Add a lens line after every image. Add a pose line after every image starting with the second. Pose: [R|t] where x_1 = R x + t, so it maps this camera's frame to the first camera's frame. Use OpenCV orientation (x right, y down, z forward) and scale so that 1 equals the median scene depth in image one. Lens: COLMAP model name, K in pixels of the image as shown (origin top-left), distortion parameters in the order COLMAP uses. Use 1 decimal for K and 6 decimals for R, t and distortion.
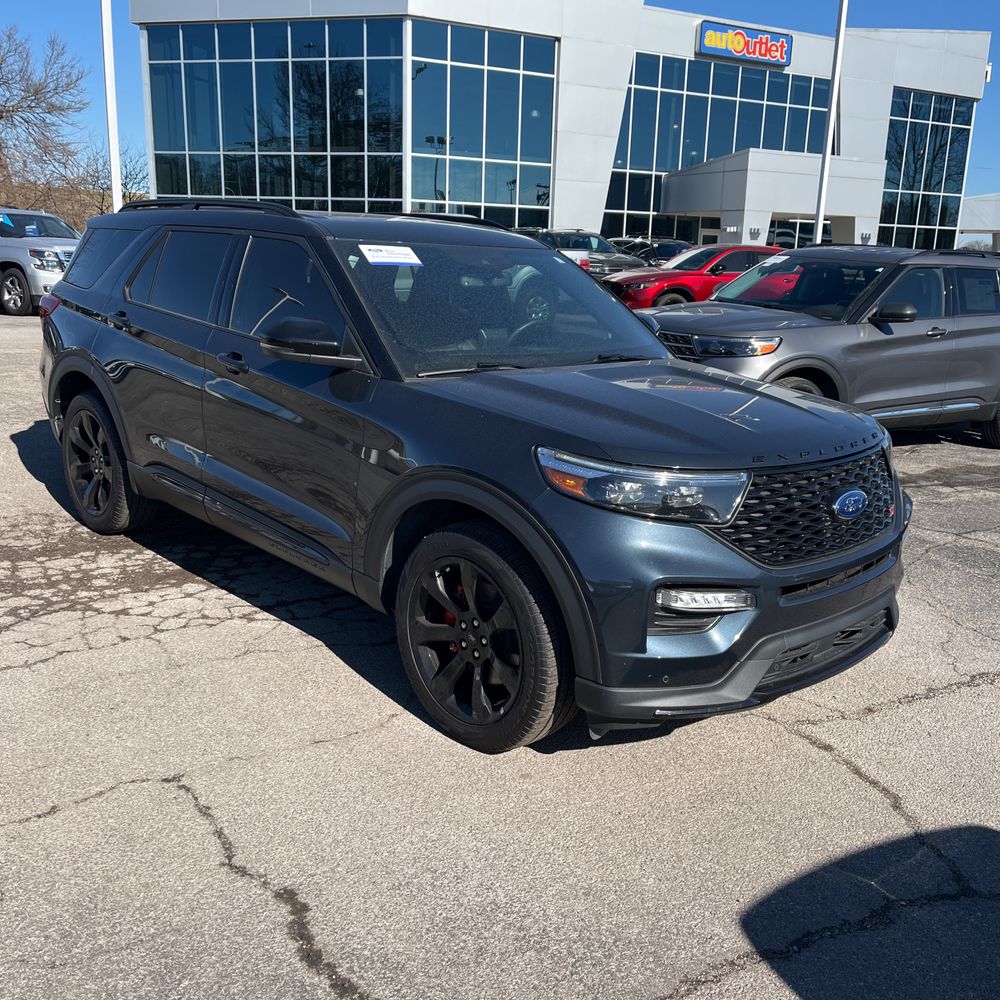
lens RADIAL K [[1007.6, 0, 496.7], [0, 1007.6, 519.0], [0, 0, 1]] dist [0.038466, -0.033529]
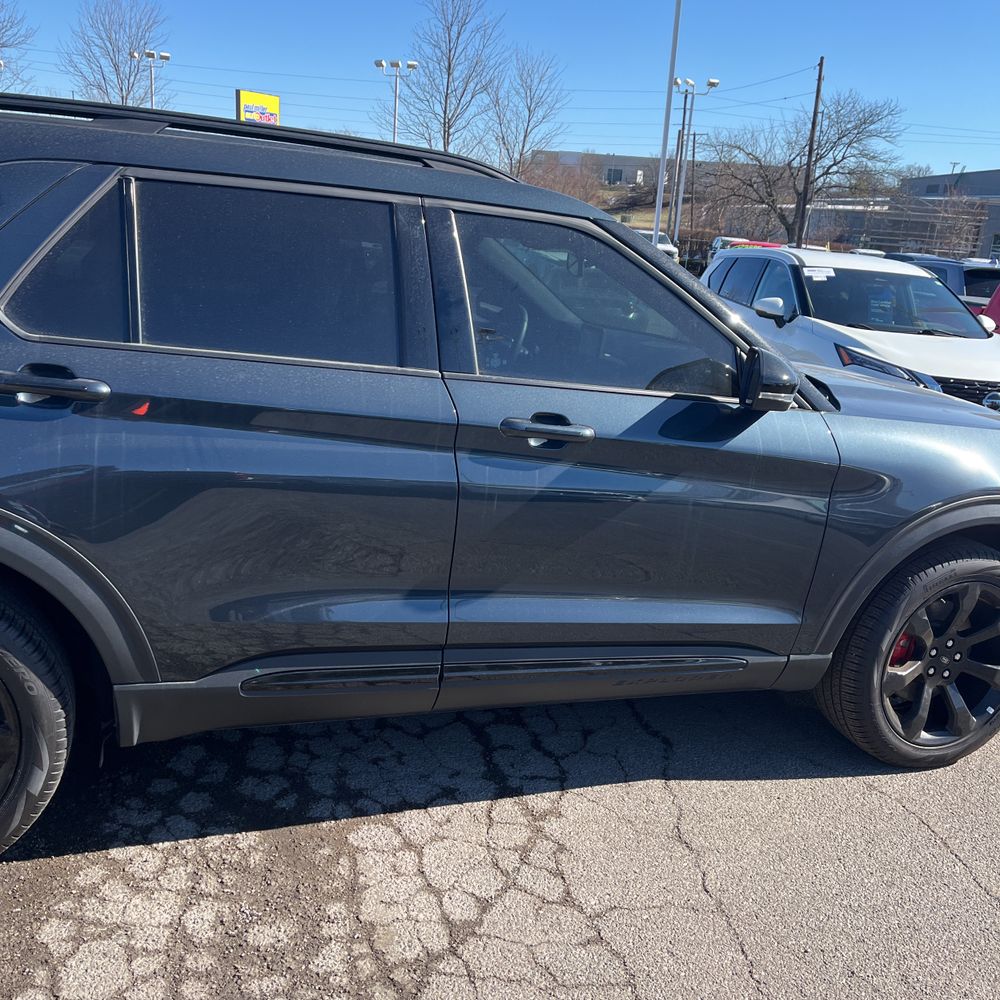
lens RADIAL K [[1006.8, 0, 500.0], [0, 1006.8, 500.0], [0, 0, 1]] dist [0.023724, -0.001684]
pose [[0.396516, -0.253892, 0.882221, -0.102008], [0.175156, 0.964265, 0.198779, -0.029990], [-0.901163, 0.075707, 0.426817, 0.096943]]
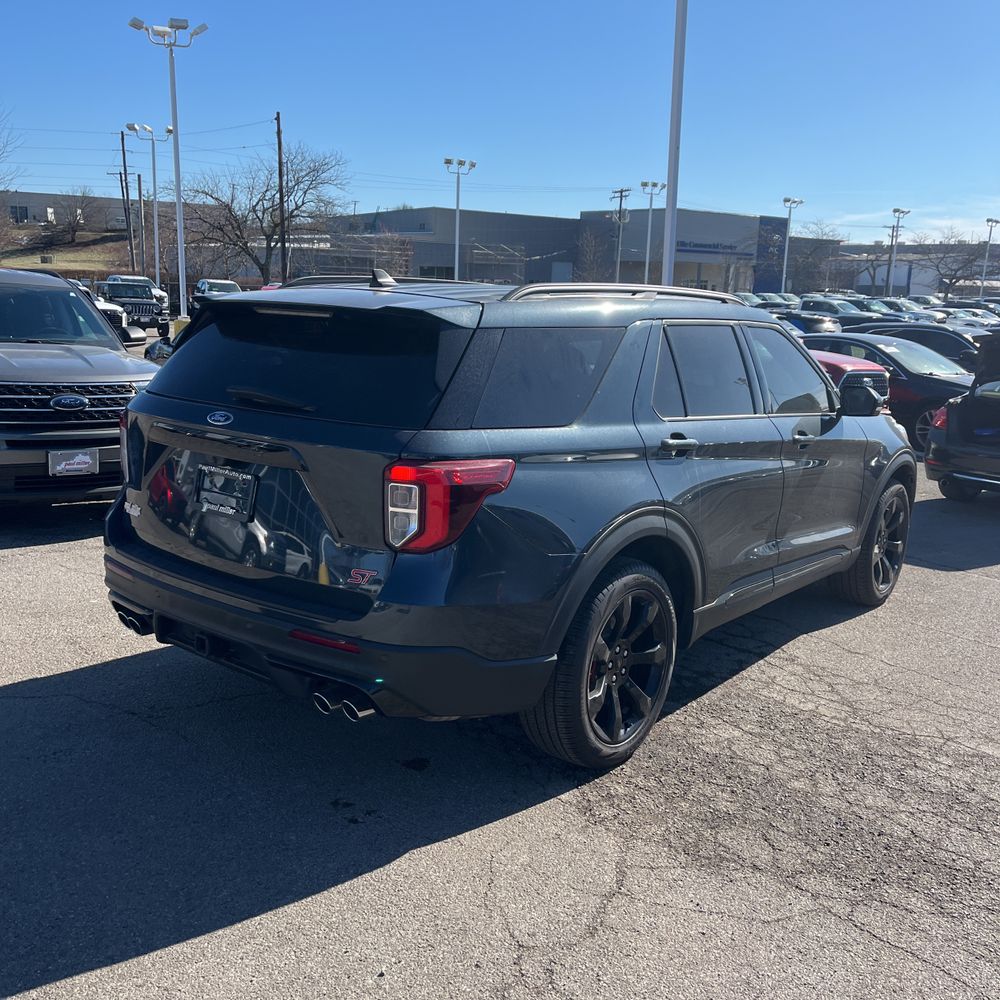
lens RADIAL K [[1011.6, 0, 494.6], [0, 1011.6, 500.8], [0, 0, 1]] dist [0.015002, 0.013642]
pose [[-0.139345, -0.246542, 0.959062, -0.163112], [0.210996, 0.938878, 0.272010, -0.058206], [-0.967504, 0.240261, -0.078808, 0.179811]]
